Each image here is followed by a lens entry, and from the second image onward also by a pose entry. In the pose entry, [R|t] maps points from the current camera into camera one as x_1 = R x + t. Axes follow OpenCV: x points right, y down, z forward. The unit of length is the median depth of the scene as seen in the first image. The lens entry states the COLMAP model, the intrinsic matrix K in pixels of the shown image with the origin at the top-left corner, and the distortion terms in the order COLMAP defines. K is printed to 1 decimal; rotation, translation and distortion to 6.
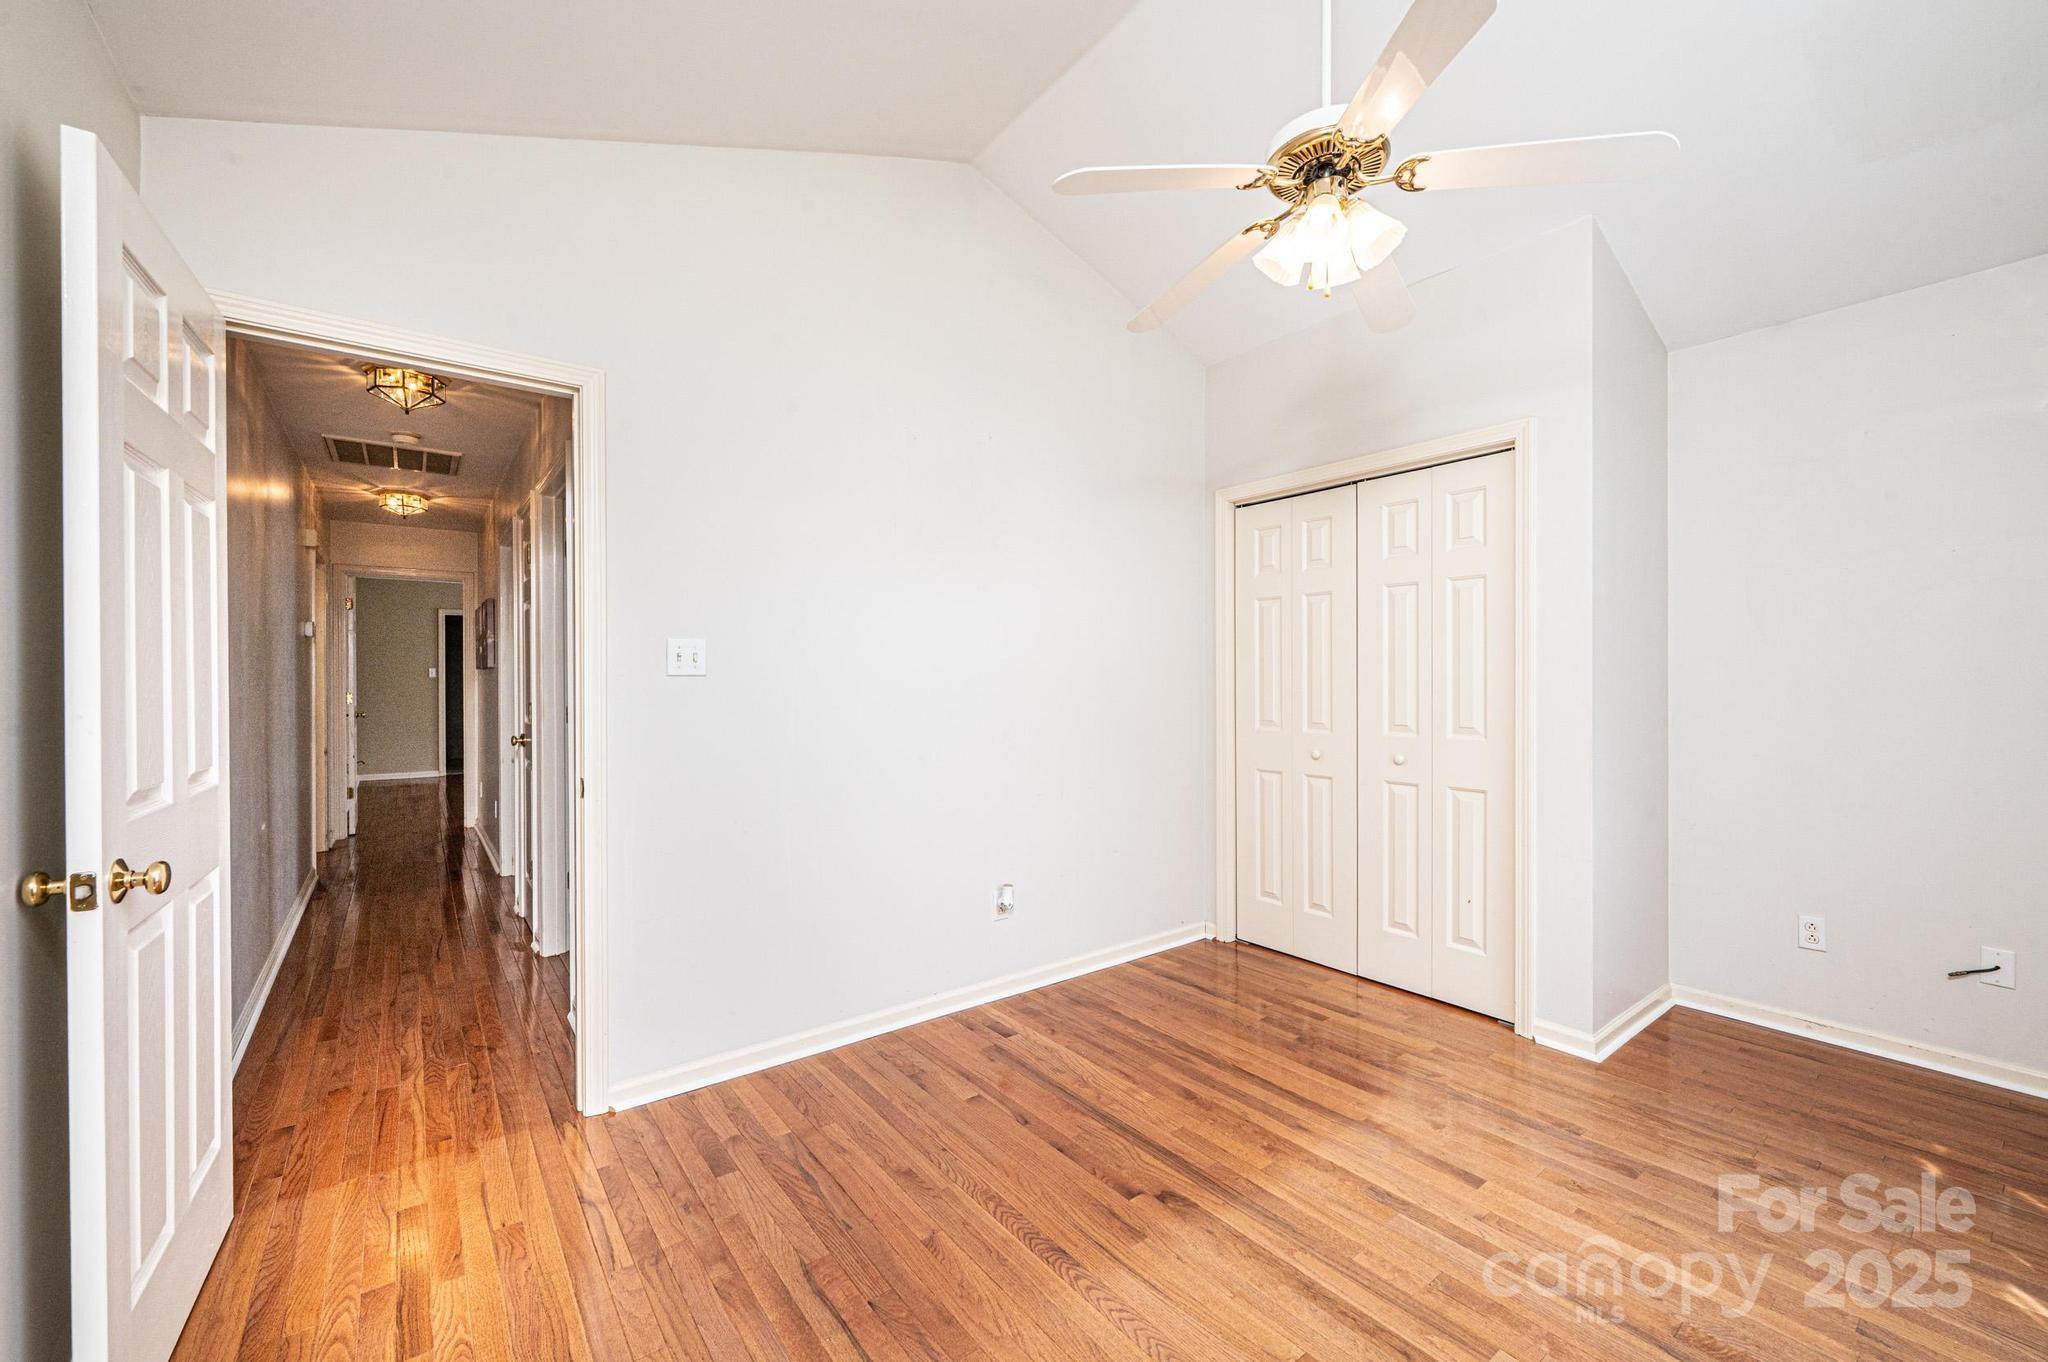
lens RADIAL K [[821.0, 0, 1024.0], [0, 821.0, 681.0], [0, 0, 1]] dist [0.000378, 0.000119]
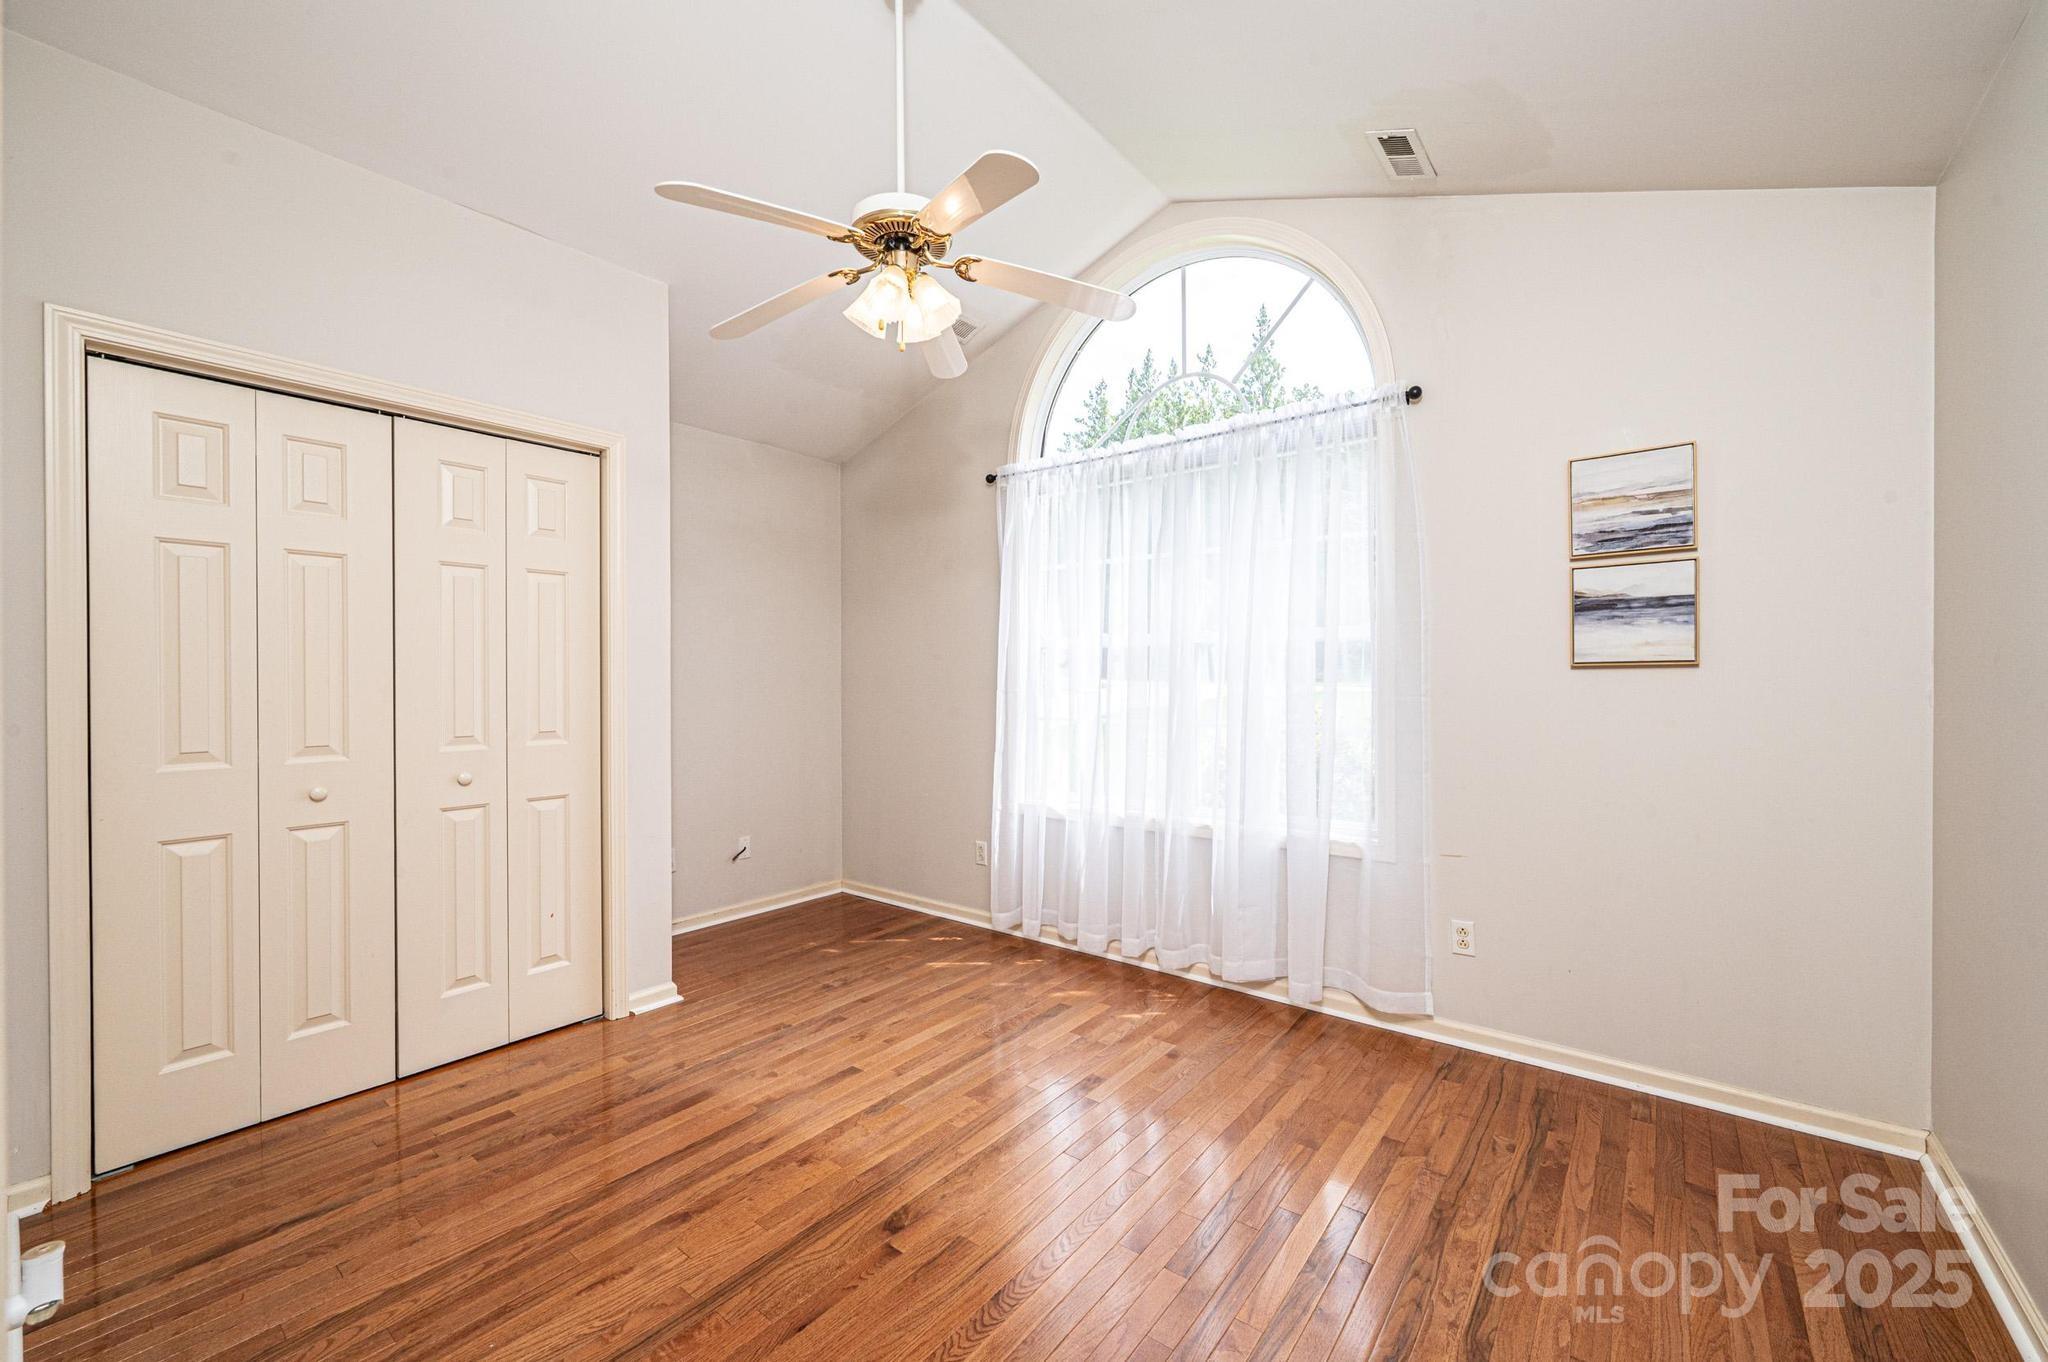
lens RADIAL K [[821.0, 0, 1024.0], [0, 821.0, 681.0], [0, 0, 1]] dist [0.000378, 0.000119]
pose [[-0.251909, -0.000455, 0.967751, -0.654248], [0.006682, 0.999975, 0.002209, 0.001472], [-0.967728, 0.007023, -0.251900, 0.918262]]
